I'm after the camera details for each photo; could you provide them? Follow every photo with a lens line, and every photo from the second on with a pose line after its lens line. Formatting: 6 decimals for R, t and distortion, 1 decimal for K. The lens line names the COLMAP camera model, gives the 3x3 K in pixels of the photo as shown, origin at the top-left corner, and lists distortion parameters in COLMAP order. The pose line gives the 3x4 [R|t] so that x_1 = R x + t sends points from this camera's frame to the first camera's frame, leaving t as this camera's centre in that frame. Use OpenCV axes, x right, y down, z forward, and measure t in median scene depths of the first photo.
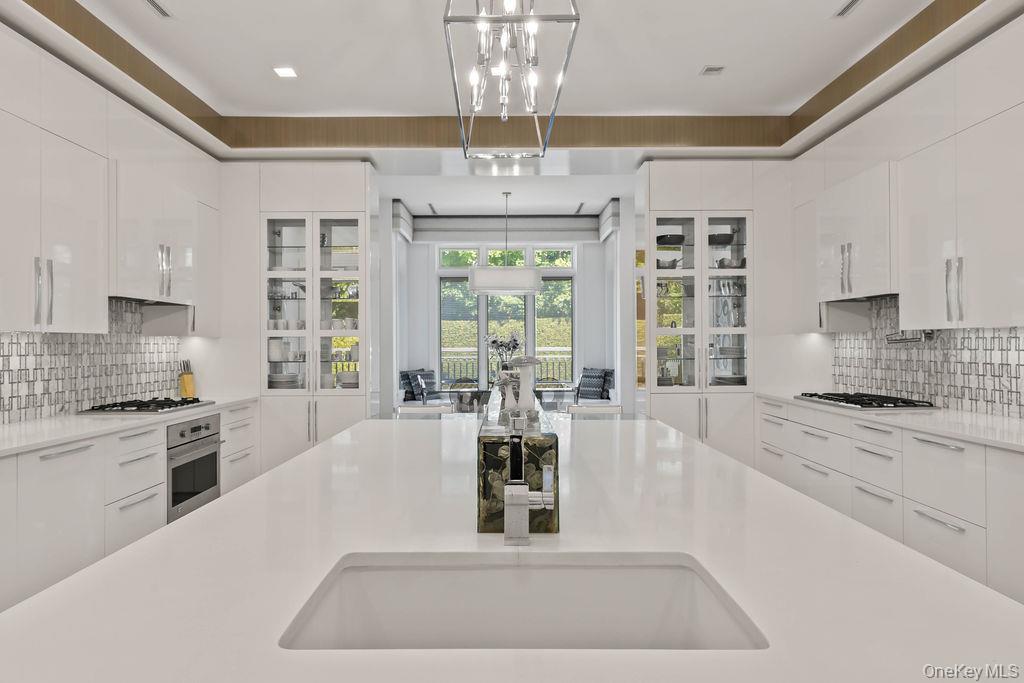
lens RADIAL K [[649.4, 0, 510.5], [0, 649.4, 340.6], [0, 0, 1]] dist [-0.000122, -0.000024]
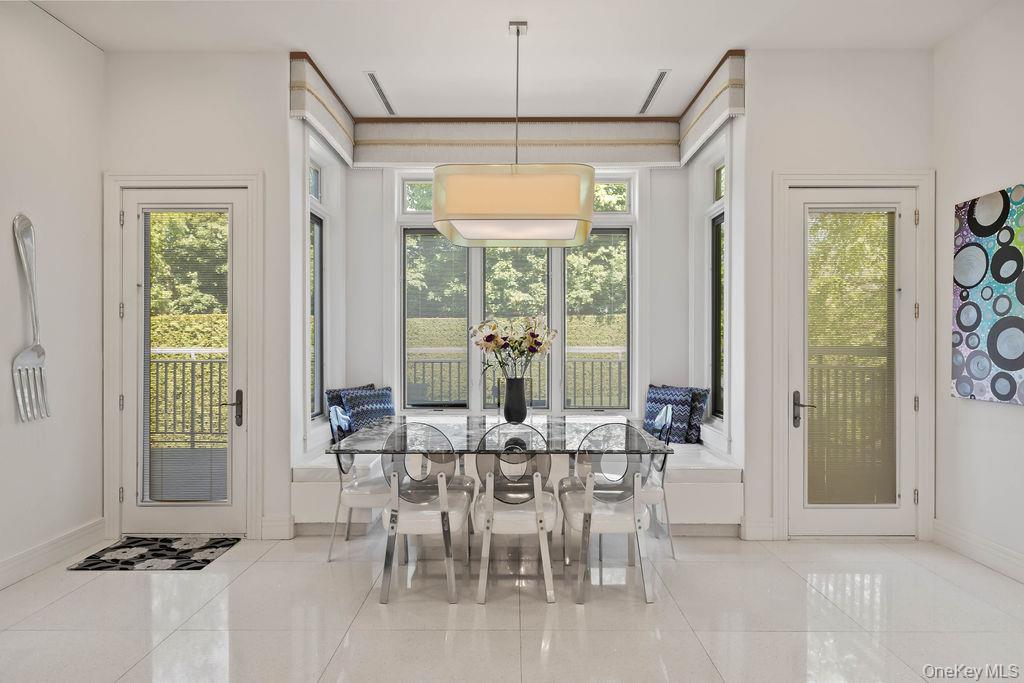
lens RADIAL K [[560.4, 0, 511.2], [0, 560.4, 341.1], [0, 0, 1]] dist [0.000483, 0.000012]
pose [[0.999873, 0.004824, -0.015191, -0.003043], [-0.004780, 0.999984, 0.002883, 0.002451], [0.015205, -0.002810, 0.999880, 0.516385]]
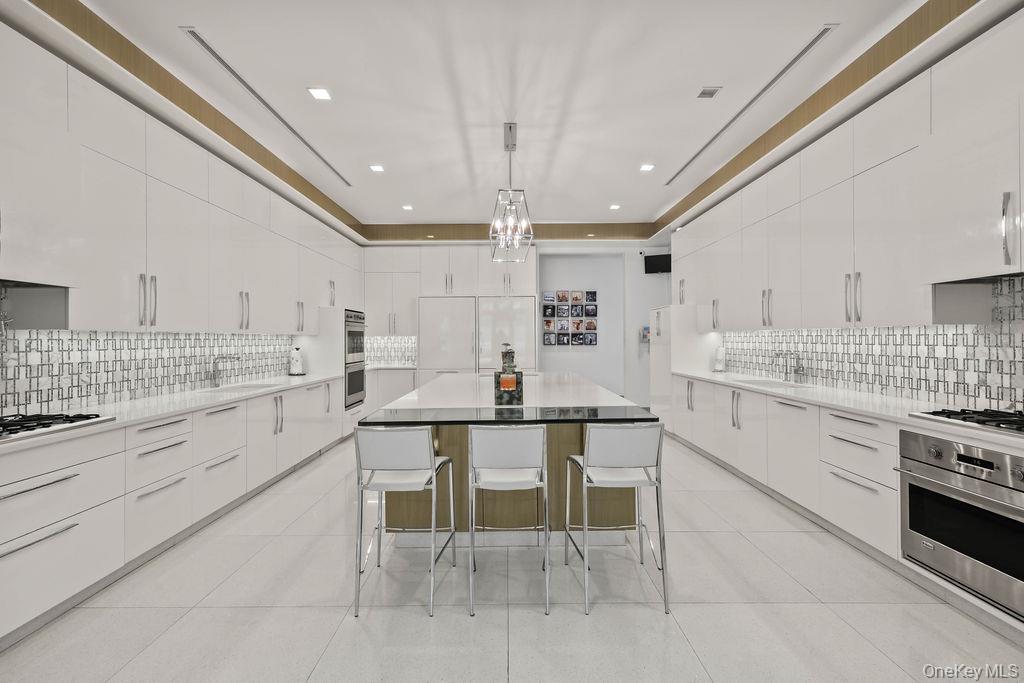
lens RADIAL K [[442.6, 0, 510.9], [0, 442.6, 338.7], [0, 0, 1]] dist [-0.000011, -0.000003]
pose [[-0.999926, 0.011516, -0.003827, -0.003423], [0.011533, 0.999924, -0.004448, 0.005740], [0.003775, -0.004492, -0.999983, 1.696527]]
